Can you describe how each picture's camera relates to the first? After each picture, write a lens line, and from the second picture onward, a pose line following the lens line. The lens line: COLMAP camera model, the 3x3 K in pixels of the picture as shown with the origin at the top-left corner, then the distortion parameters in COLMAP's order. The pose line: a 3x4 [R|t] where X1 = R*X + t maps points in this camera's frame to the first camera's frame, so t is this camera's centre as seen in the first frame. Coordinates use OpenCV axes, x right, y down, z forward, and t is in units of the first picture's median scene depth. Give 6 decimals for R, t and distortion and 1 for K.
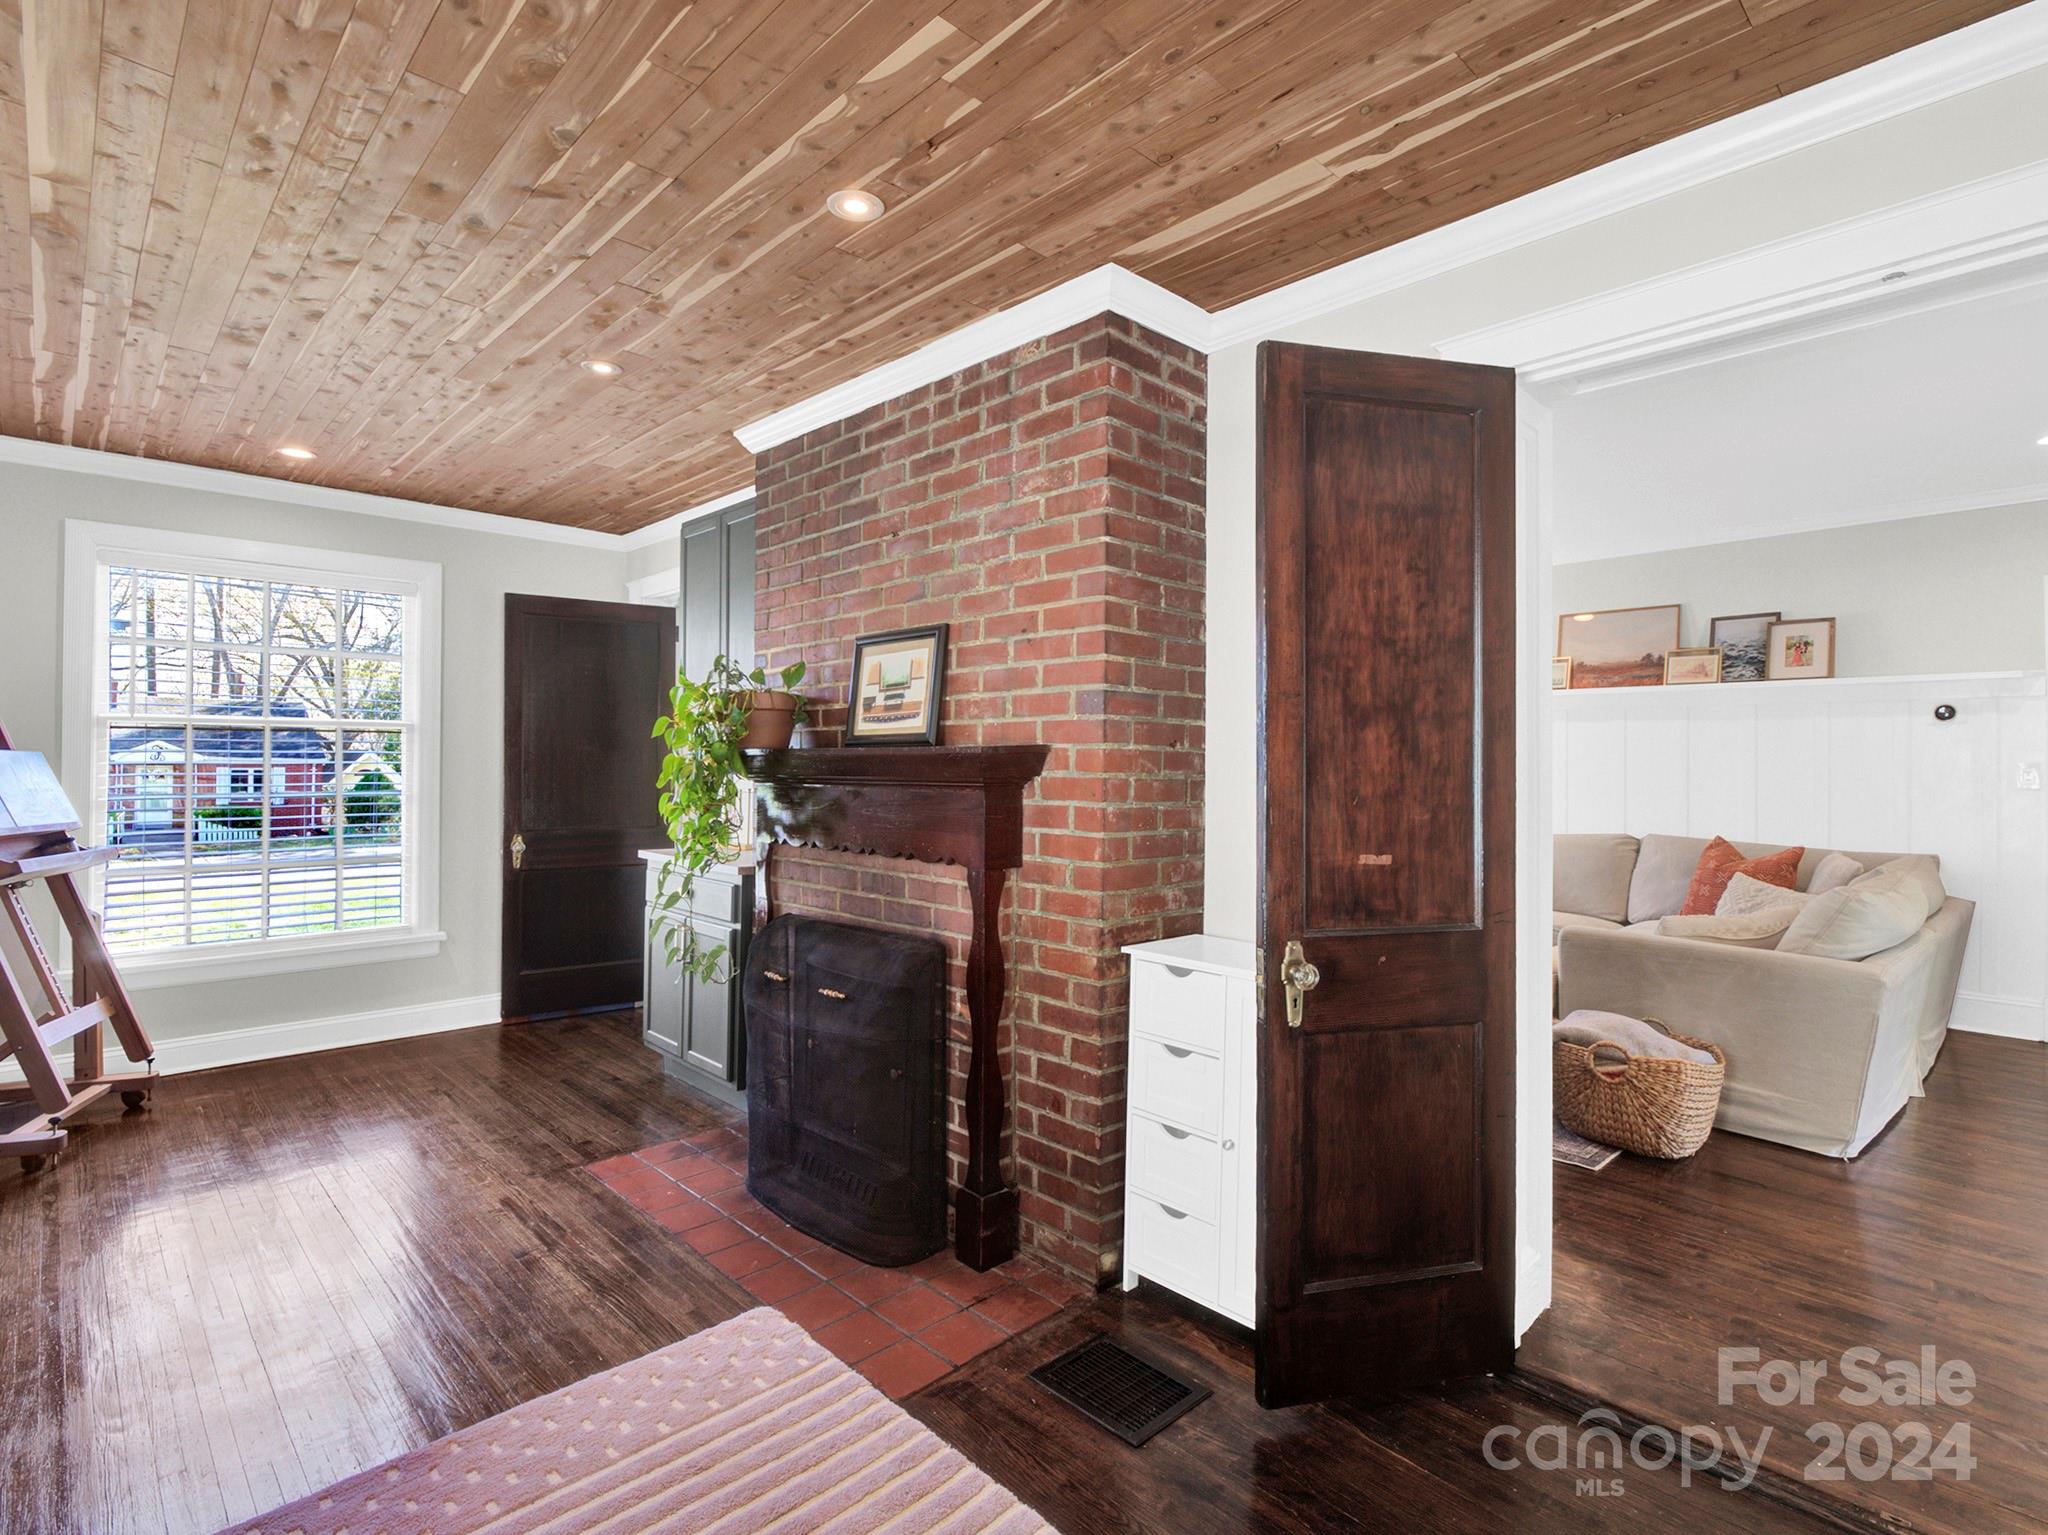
lens RADIAL K [[1005.2, 0, 1014.0], [0, 1005.2, 763.2], [0, 0, 1]] dist [0.003211, 0.001365]
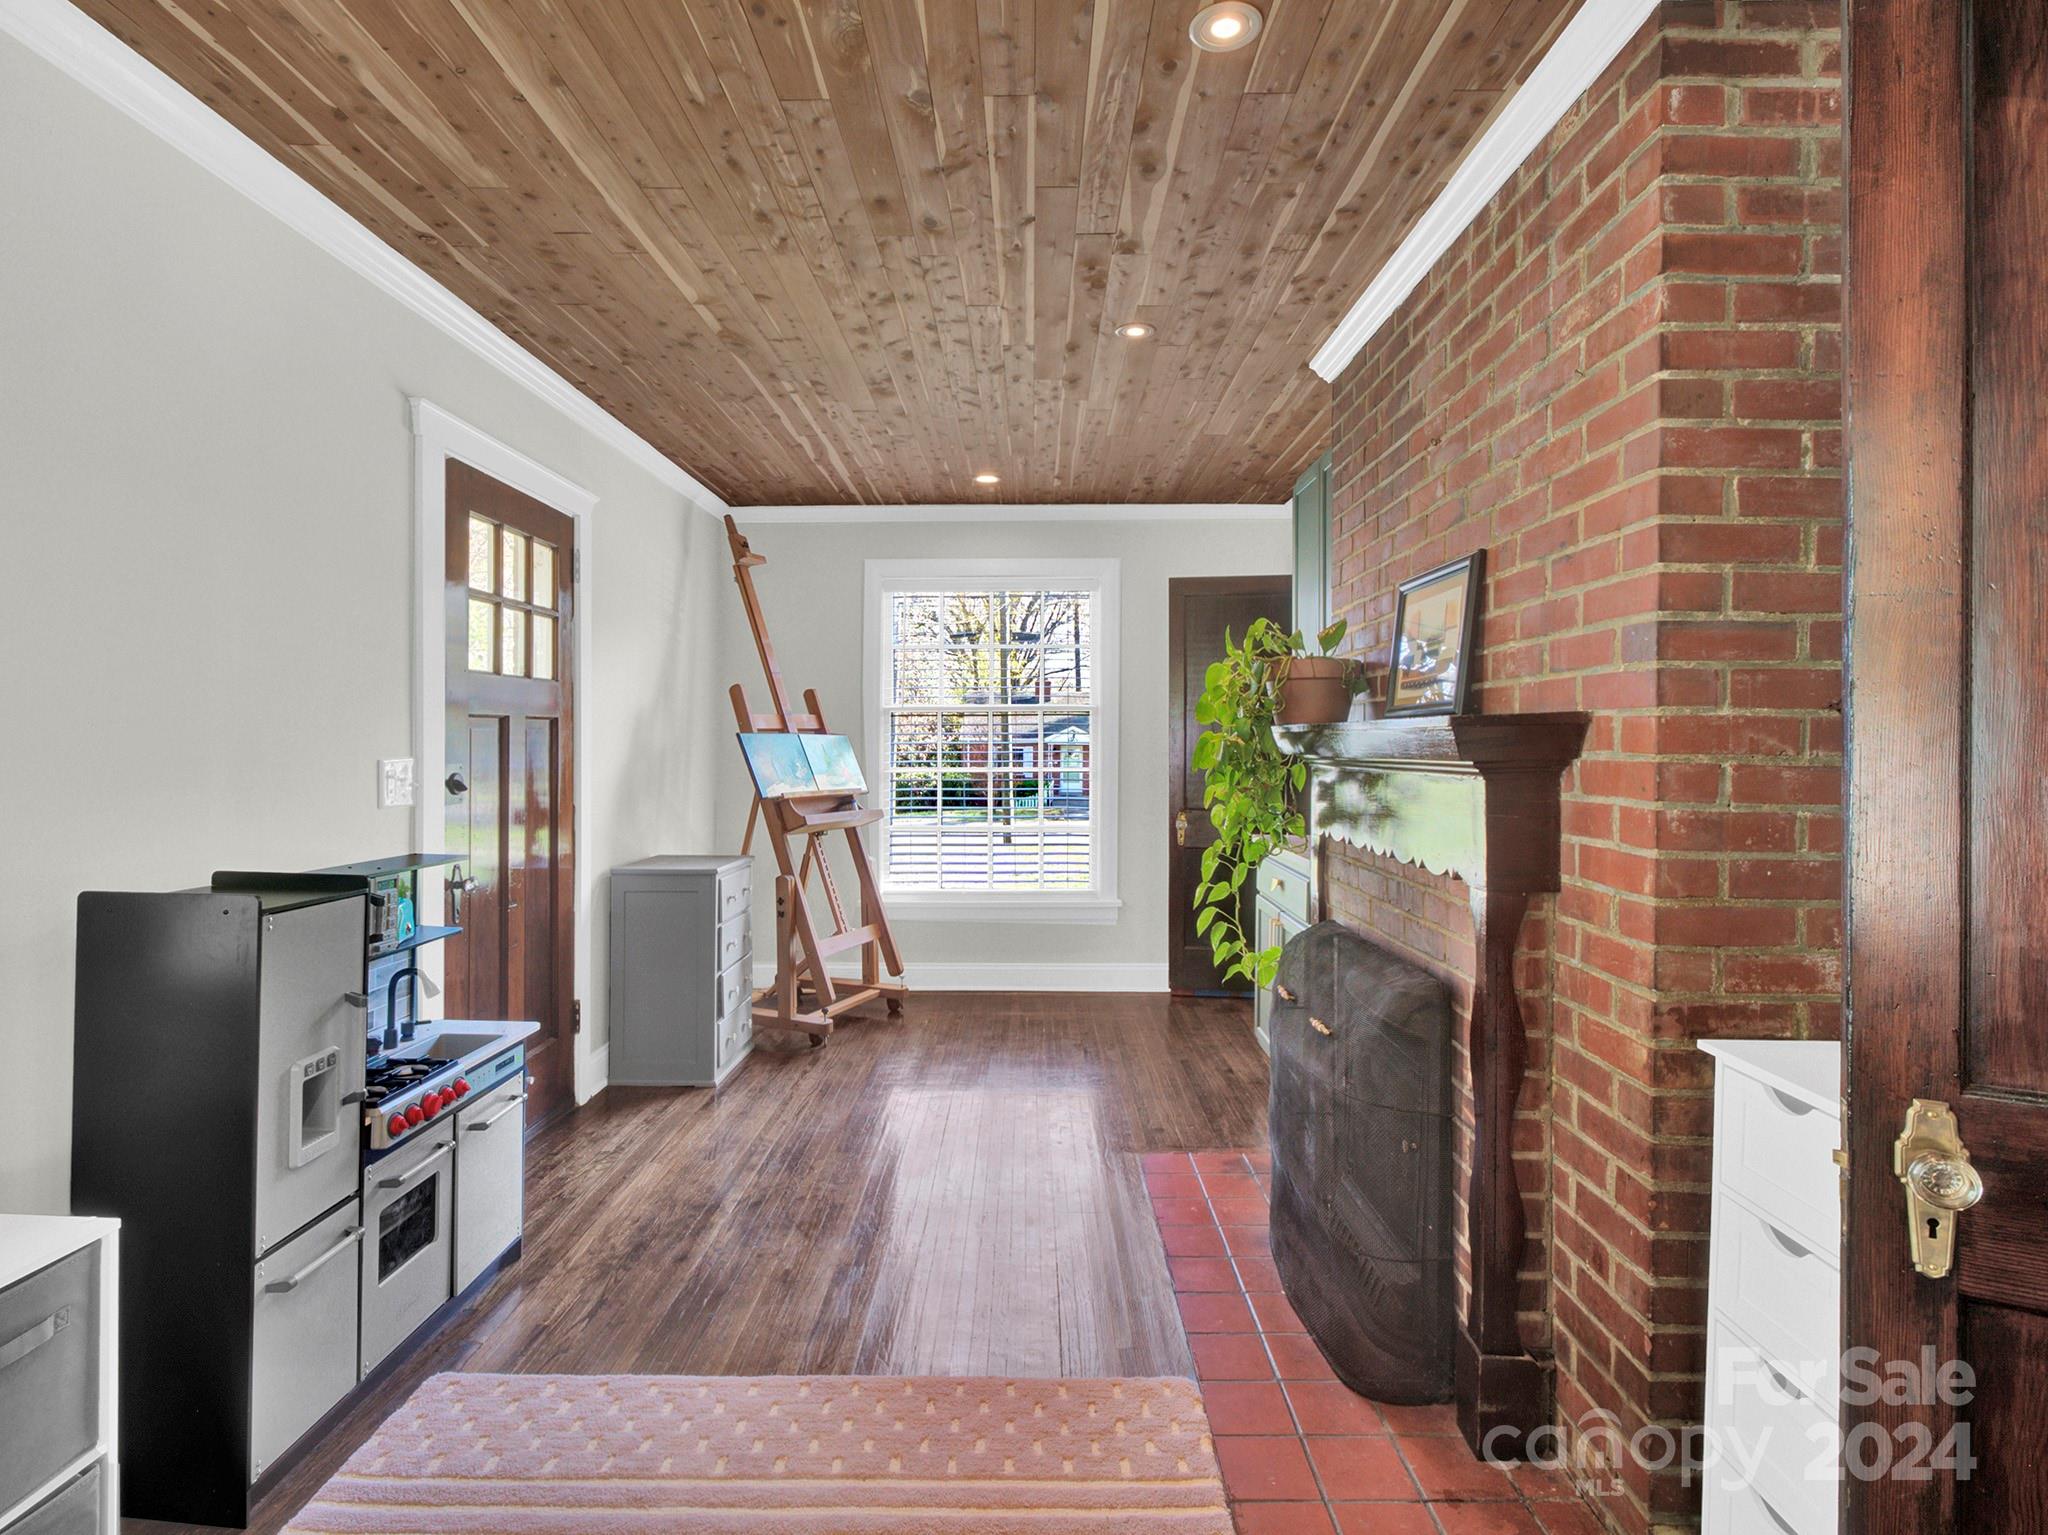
lens RADIAL K [[1030.1, 0, 1027.4], [0, 1030.1, 751.5], [0, 0, 1]] dist [0.010364, -0.001901]
pose [[0.720591, 0.002168, -0.693357, 0.236976], [0.003622, 0.999970, 0.006891, 0.001879], [0.693351, -0.007477, 0.720562, 0.253469]]
